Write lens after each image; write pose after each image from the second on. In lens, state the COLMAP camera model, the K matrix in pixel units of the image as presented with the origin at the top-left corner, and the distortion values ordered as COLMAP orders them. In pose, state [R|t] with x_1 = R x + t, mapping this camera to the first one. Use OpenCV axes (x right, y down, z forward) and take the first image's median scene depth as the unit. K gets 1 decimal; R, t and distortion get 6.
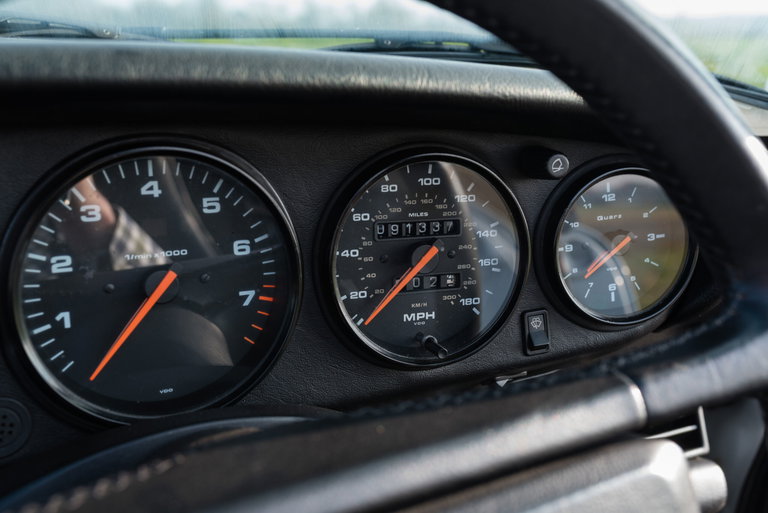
lens RADIAL K [[806.5, 0, 384.0], [0, 806.5, 256.5], [0, 0, 1]] dist [-0.010003, -0.019382]
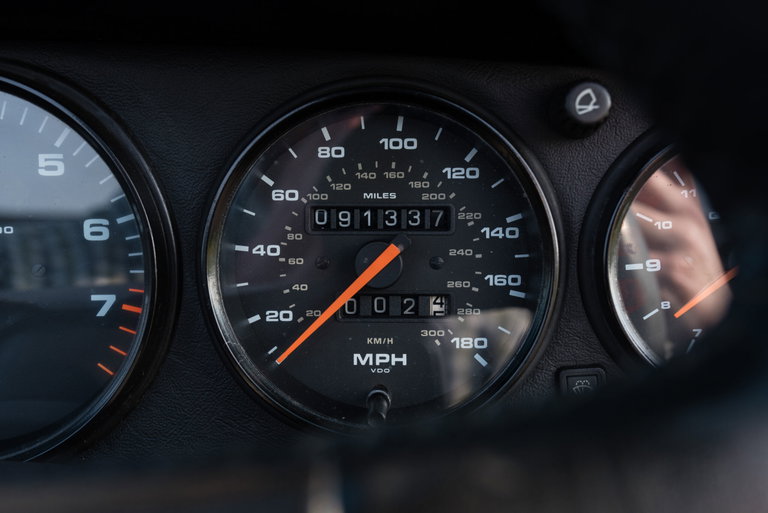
lens RADIAL K [[806.5, 0, 384.0], [0, 806.5, 256.5], [0, 0, 1]] dist [-0.010003, -0.019382]
pose [[0.933520, 0.034317, -0.356878, 0.274187], [-0.067995, 0.994289, -0.082252, 0.047315], [0.352017, 0.101050, 0.930523, 0.420208]]
